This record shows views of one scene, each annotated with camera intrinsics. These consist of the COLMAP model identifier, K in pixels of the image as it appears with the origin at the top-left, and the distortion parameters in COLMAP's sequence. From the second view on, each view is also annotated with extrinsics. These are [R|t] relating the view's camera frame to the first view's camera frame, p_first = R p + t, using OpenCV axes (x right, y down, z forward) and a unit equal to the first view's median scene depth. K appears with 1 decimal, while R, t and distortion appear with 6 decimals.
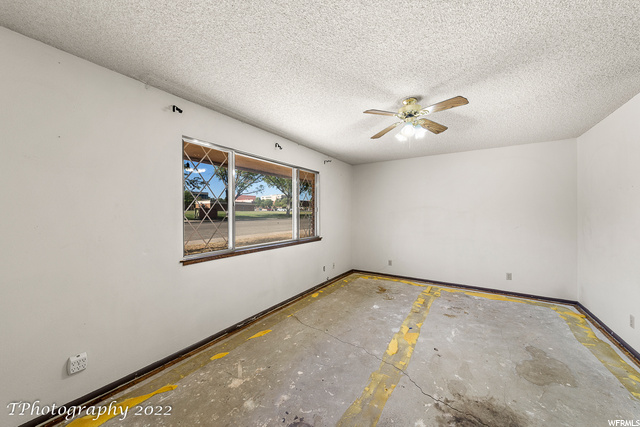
lens RADIAL K [[251.4, 0, 321.6], [0, 251.4, 214.0], [0, 0, 1]] dist [0.000438, -0.000114]
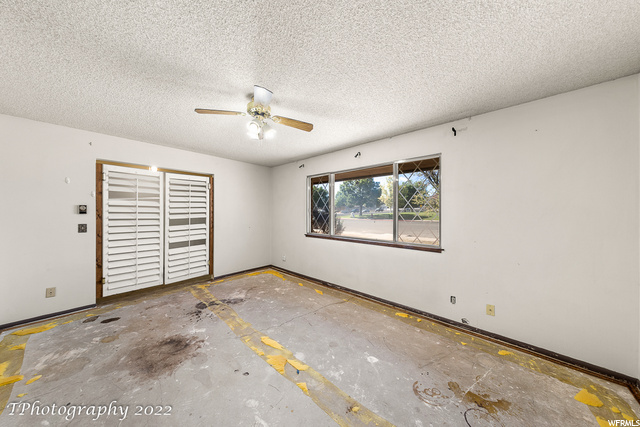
lens RADIAL K [[212.0, 0, 317.4], [0, 212.0, 211.1], [0, 0, 1]] dist [0.000886, 0.000017]
pose [[-0.229635, -0.005224, -0.973263, 0.911844], [-0.011740, 0.999928, -0.002597, -0.005270], [0.973206, 0.010829, -0.229680, 1.158886]]
